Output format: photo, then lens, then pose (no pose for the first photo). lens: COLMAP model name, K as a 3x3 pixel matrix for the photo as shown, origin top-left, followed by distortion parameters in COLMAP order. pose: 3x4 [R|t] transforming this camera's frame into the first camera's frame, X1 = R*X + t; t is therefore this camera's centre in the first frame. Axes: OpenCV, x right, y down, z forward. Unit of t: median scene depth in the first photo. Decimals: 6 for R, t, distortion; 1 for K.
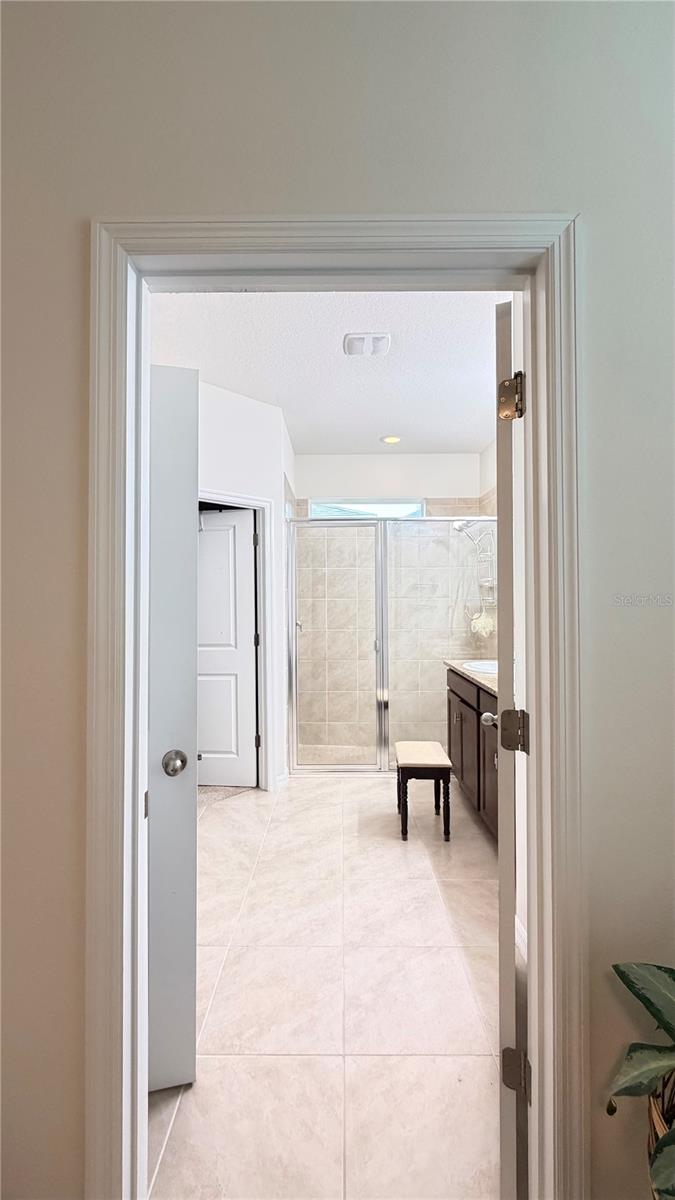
lens RADIAL K [[478.0, 0, 339.5], [0, 478.0, 603.2], [0, 0, 1]] dist [0.001753, 0.000288]
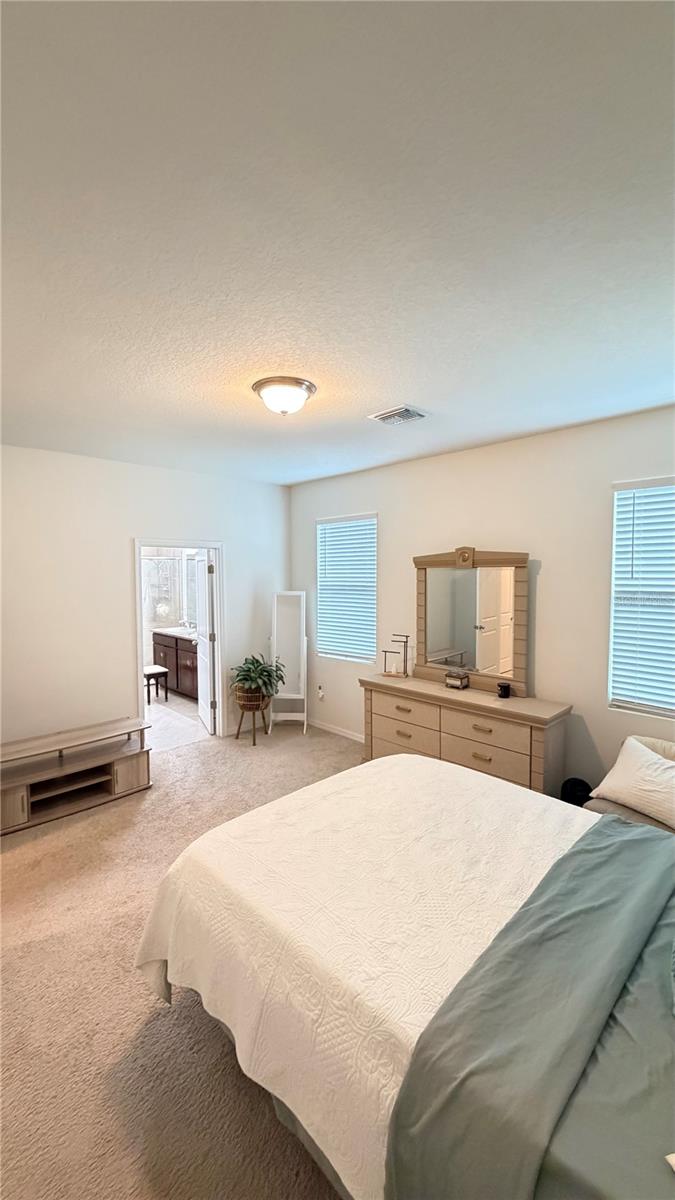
lens RADIAL K [[478.0, 0, 337.8], [0, 478.0, 601.2], [0, 0, 1]] dist [0.001753, 0.000288]
pose [[0.713112, -0.033027, 0.700272, -0.523491], [-0.008691, 0.998396, 0.055938, -0.099265], [-0.700996, -0.045976, 0.711682, -0.827189]]
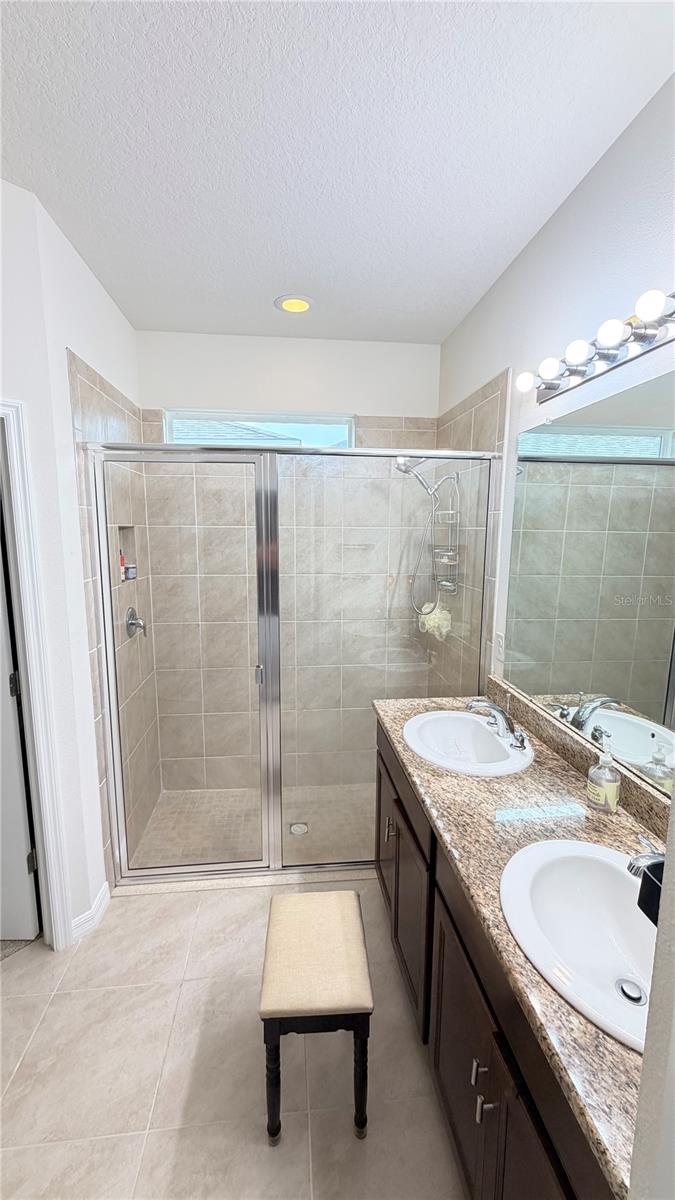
lens RADIAL K [[478.0, 0, 336.0], [0, 478.0, 603.1], [0, 0, 1]] dist [0.001753, 0.000288]
pose [[0.994005, -0.004096, 0.109262, 0.089113], [-0.011690, 0.989589, 0.143443, -0.068836], [-0.108712, -0.143861, 0.983609, 0.360705]]
